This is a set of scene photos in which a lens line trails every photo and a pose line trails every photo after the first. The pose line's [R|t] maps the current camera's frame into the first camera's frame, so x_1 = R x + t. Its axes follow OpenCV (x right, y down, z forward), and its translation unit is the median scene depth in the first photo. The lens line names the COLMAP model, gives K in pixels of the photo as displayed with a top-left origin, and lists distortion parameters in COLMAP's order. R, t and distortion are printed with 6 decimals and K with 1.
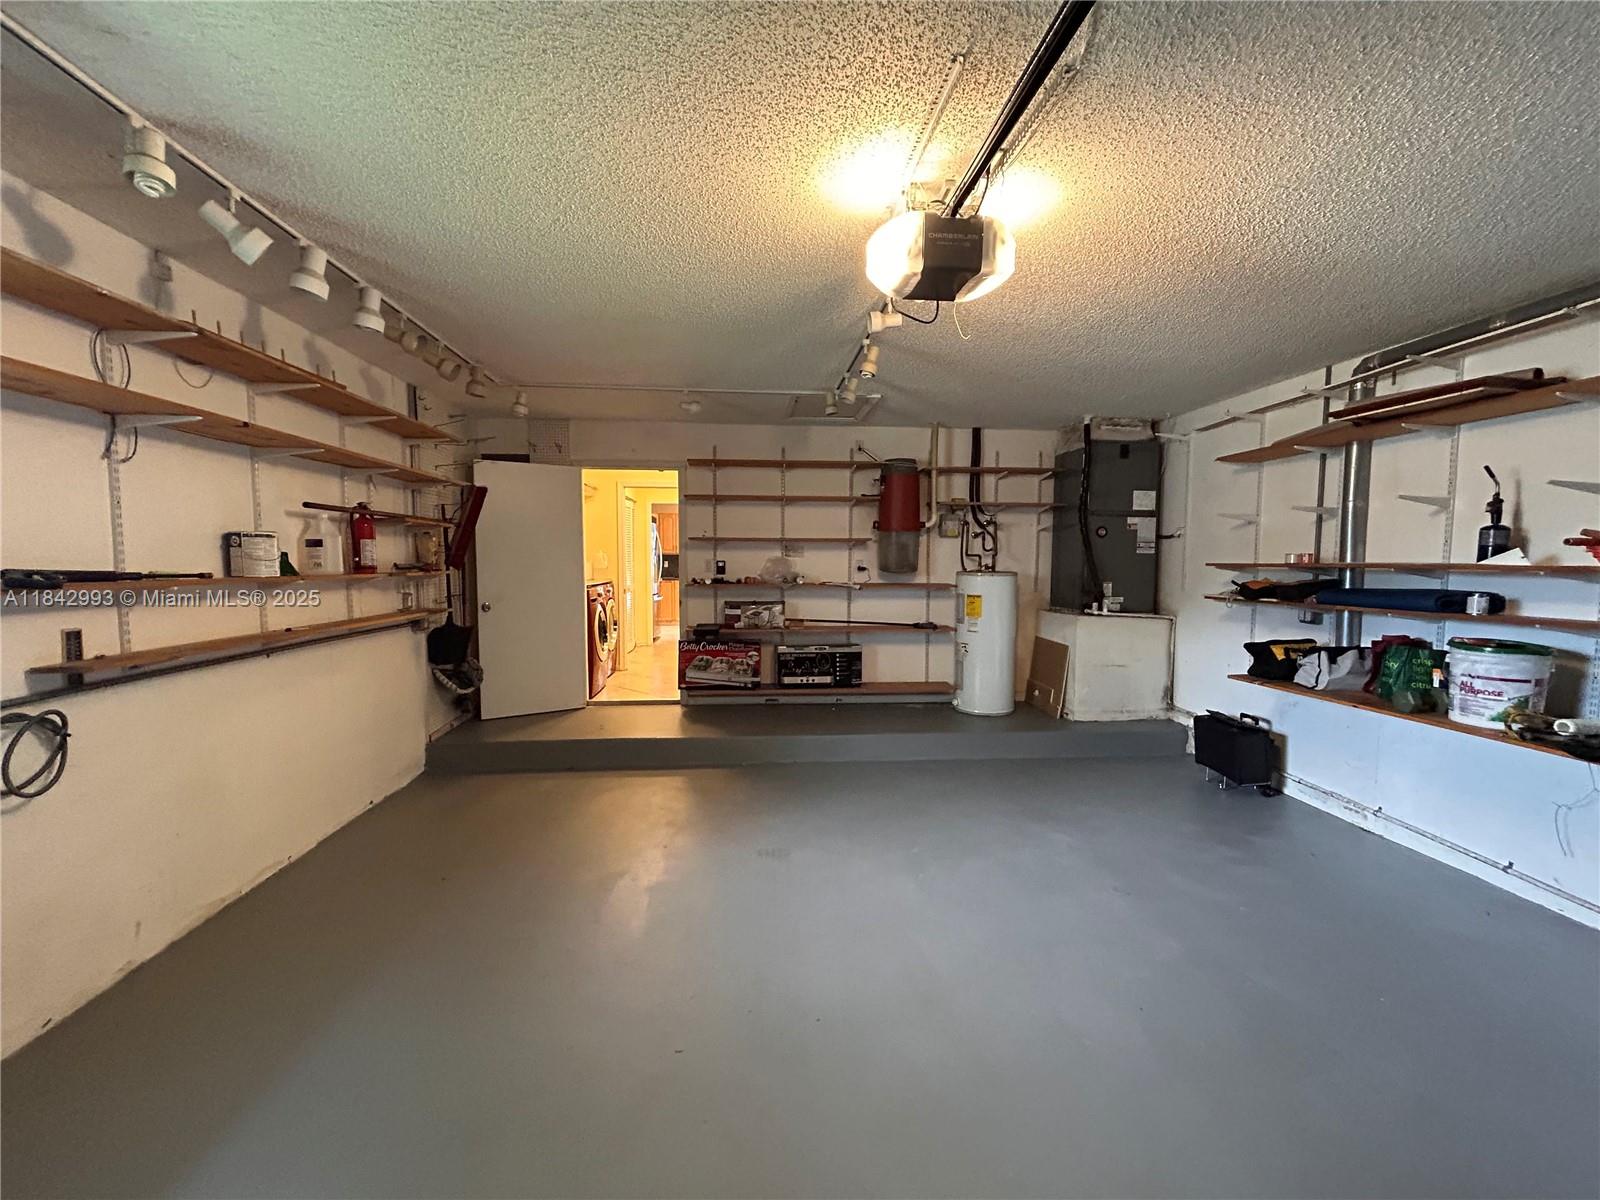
lens RADIAL K [[643.1, 0, 796.9], [0, 643.1, 601.0], [0, 0, 1]] dist [-0.001078, 0.000023]
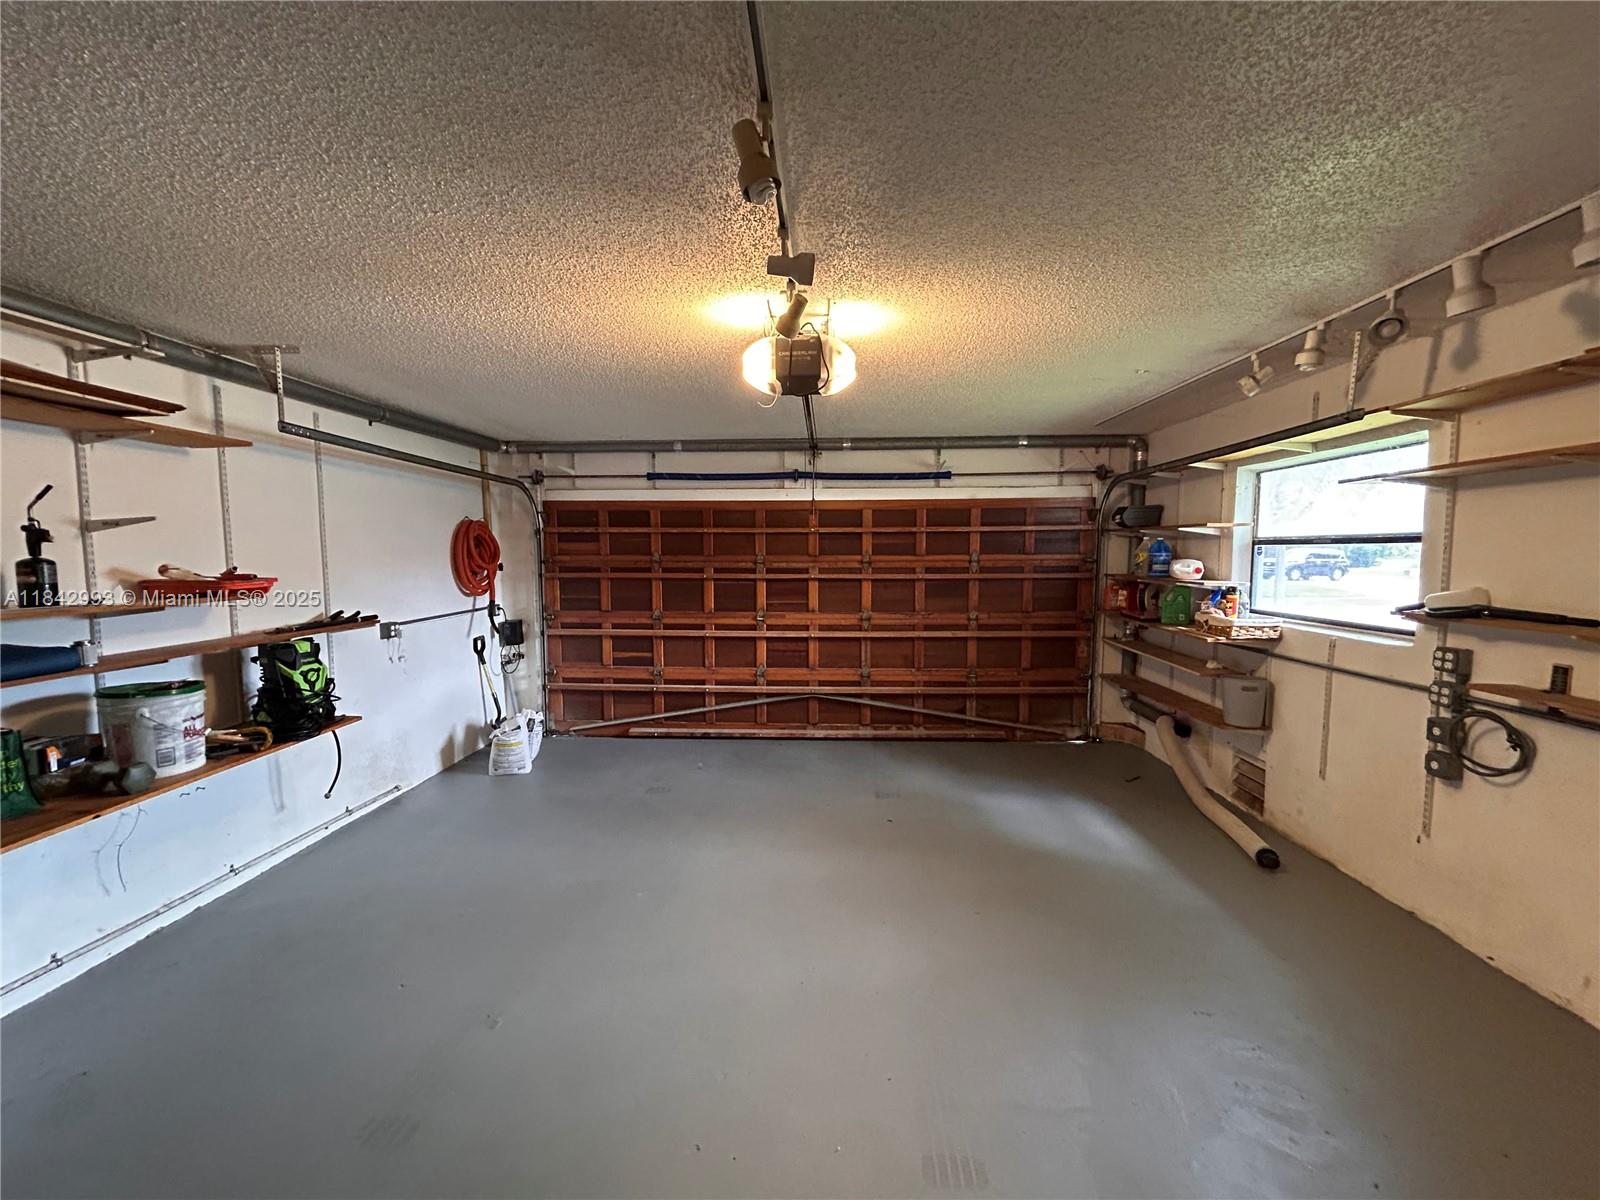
lens RADIAL K [[643.1, 0, 800.1], [0, 643.1, 604.2], [0, 0, 1]] dist [-0.001078, 0.000023]
pose [[-0.991022, -0.012461, 0.133119, 0.038784], [0.006384, 0.990101, 0.140213, -0.228002], [-0.133548, 0.139804, -0.981132, 2.280387]]
